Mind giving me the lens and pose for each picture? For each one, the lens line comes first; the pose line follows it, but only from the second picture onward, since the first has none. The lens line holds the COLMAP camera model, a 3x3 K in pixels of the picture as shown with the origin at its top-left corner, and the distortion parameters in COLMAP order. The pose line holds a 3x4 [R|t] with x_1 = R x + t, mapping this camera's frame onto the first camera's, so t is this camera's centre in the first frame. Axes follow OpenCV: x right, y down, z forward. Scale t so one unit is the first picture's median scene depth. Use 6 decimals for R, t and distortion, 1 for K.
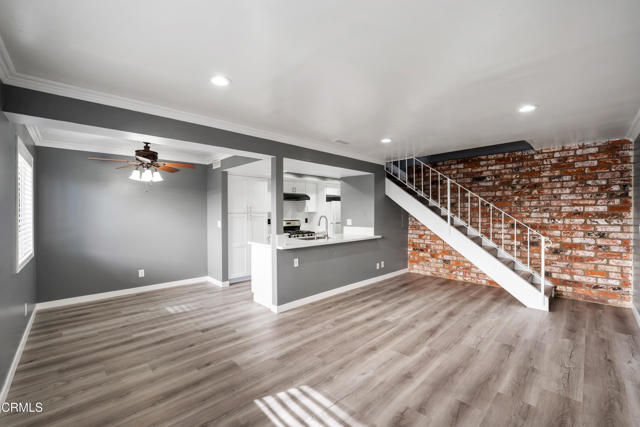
lens RADIAL K [[263.3, 0, 319.4], [0, 263.3, 212.4], [0, 0, 1]] dist [-0.022106, 0.000255]
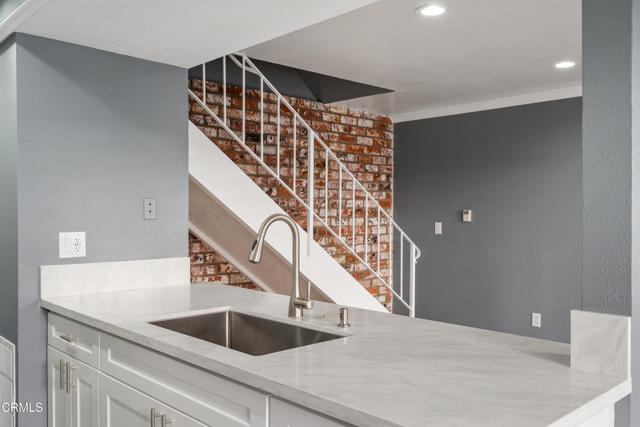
lens RADIAL K [[569.6, 0, 318.9], [0, 569.6, 213.4], [0, 0, 1]] dist [0.001516, 0.001516]
pose [[-0.004021, 0.000873, 0.999992, -0.533192], [-0.002987, 0.999995, -0.000885, 0.014299], [-0.999987, -0.002990, -0.004019, 1.104243]]
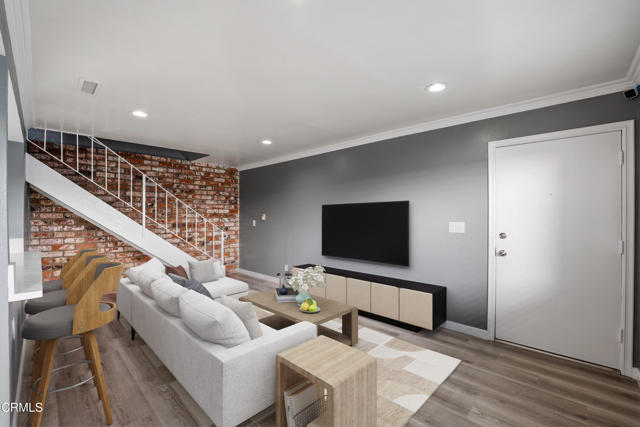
lens RADIAL K [[277.9, 0, 317.1], [0, 277.9, 215.5], [0, 0, 1]] dist [-0.020863, -0.000056]
pose [[-0.045039, 0.003428, 0.998979, -0.520531], [0.000630, 0.999994, -0.003404, 0.015399], [-0.998985, 0.000476, -0.045041, 0.509741]]
